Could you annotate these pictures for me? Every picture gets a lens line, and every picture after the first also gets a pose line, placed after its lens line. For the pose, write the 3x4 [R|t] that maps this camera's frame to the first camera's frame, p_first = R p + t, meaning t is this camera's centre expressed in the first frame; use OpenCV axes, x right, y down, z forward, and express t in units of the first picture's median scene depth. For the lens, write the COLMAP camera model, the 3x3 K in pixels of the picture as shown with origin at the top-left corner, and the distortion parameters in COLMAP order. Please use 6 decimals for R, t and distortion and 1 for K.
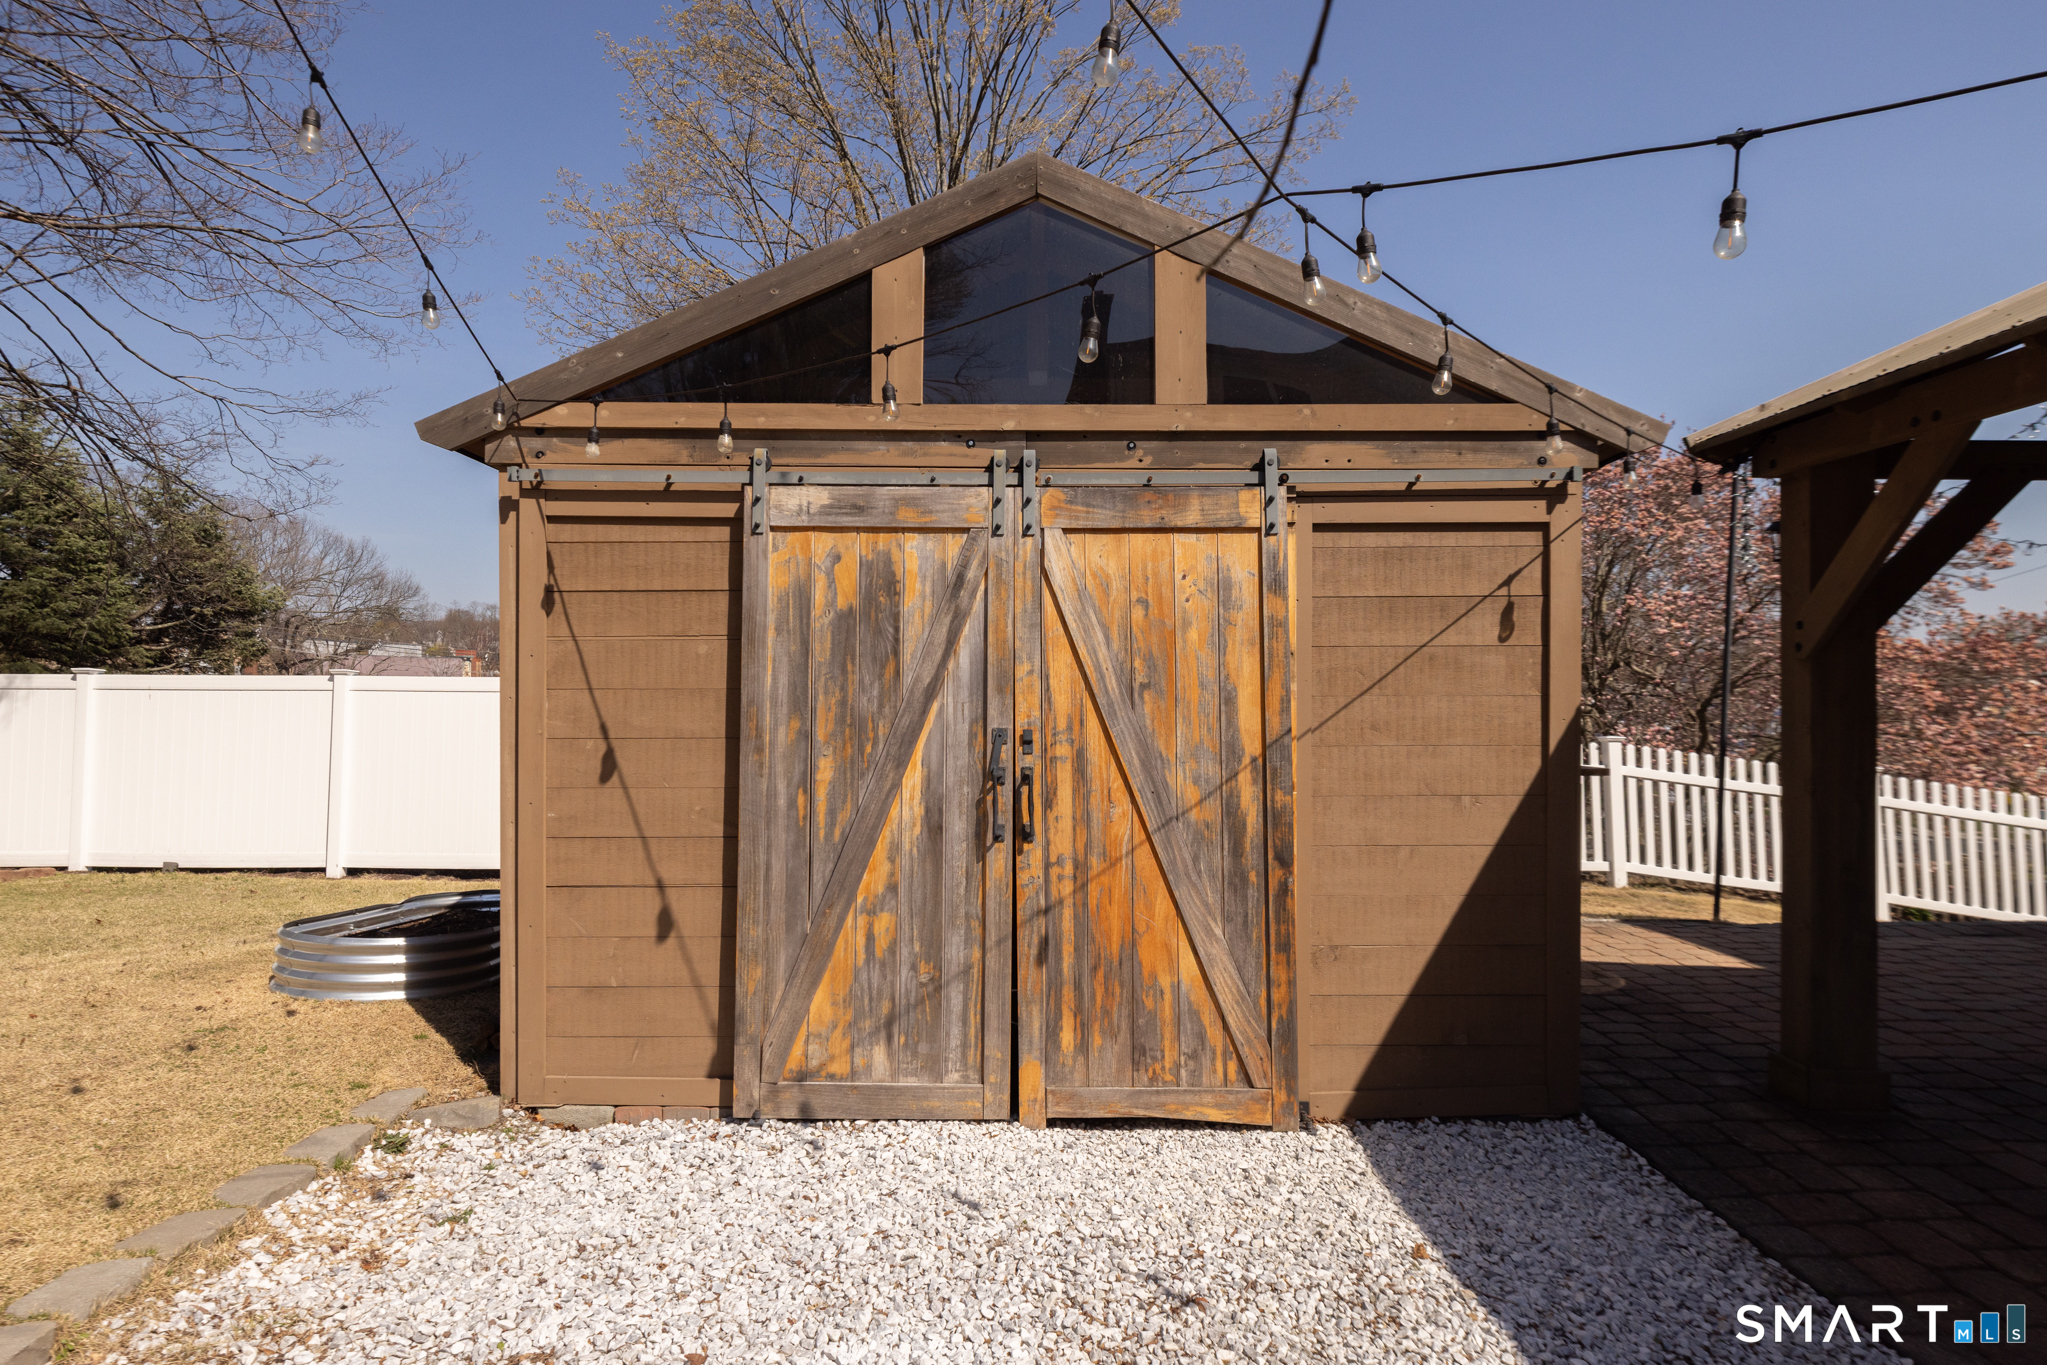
lens RADIAL K [[1080.2, 0, 1032.9], [0, 1080.2, 670.5], [0, 0, 1]] dist [0.004841, 0.000266]
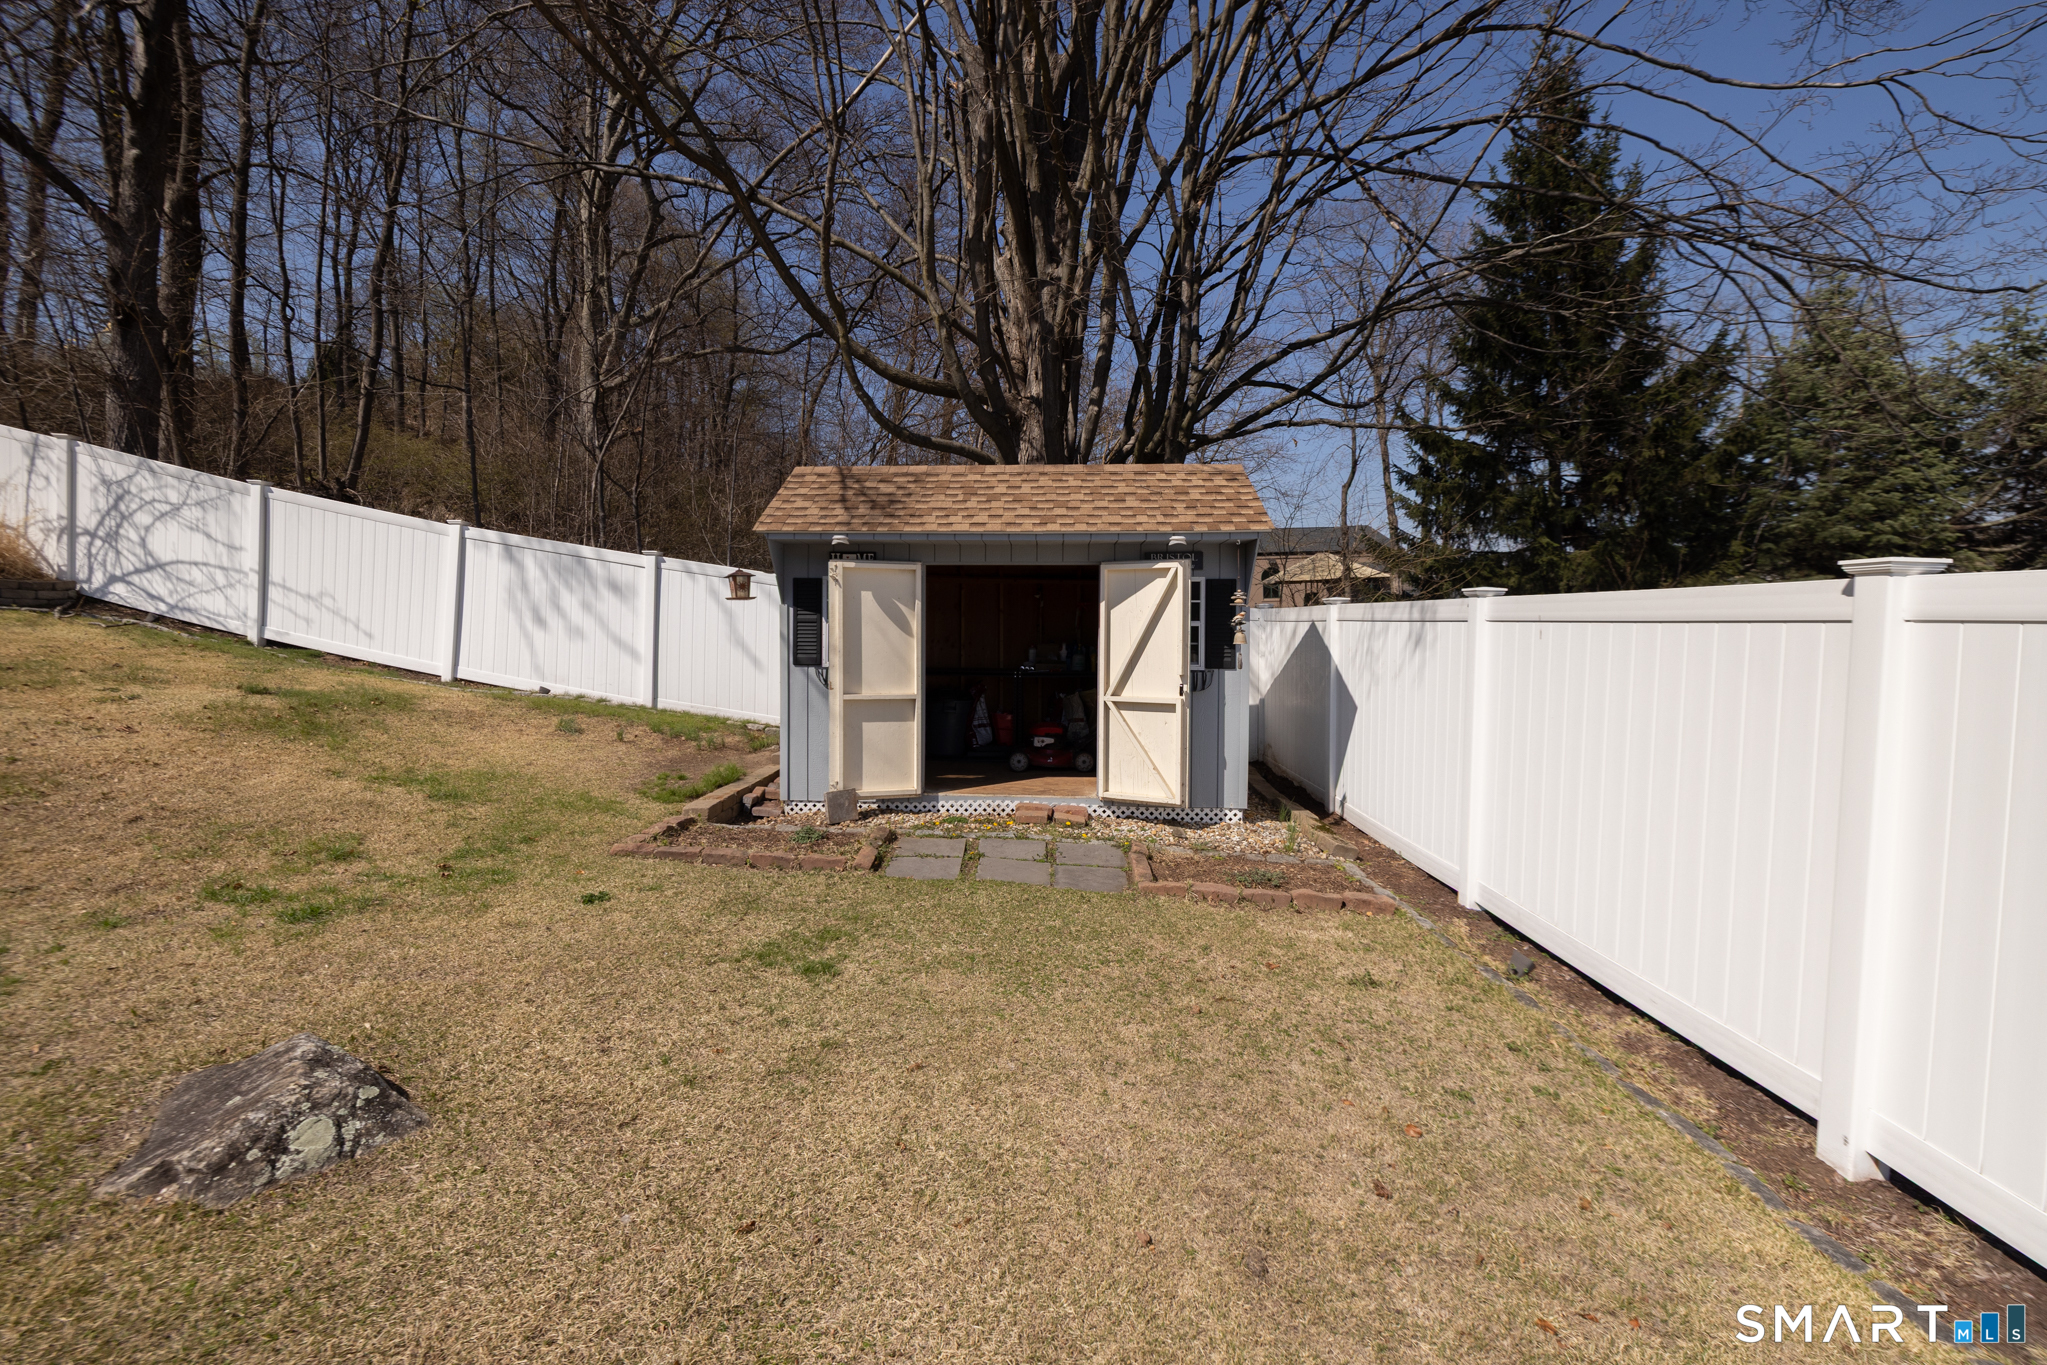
lens RADIAL K [[857.2, 0, 985.8], [0, 857.2, 672.4], [0, 0, 1]] dist [0.004725, 0.000552]
pose [[-0.056452, 0.055920, -0.996838, -0.263062], [0.040452, 0.997739, 0.053680, 0.006249], [0.997586, -0.037294, -0.058586, 0.540361]]
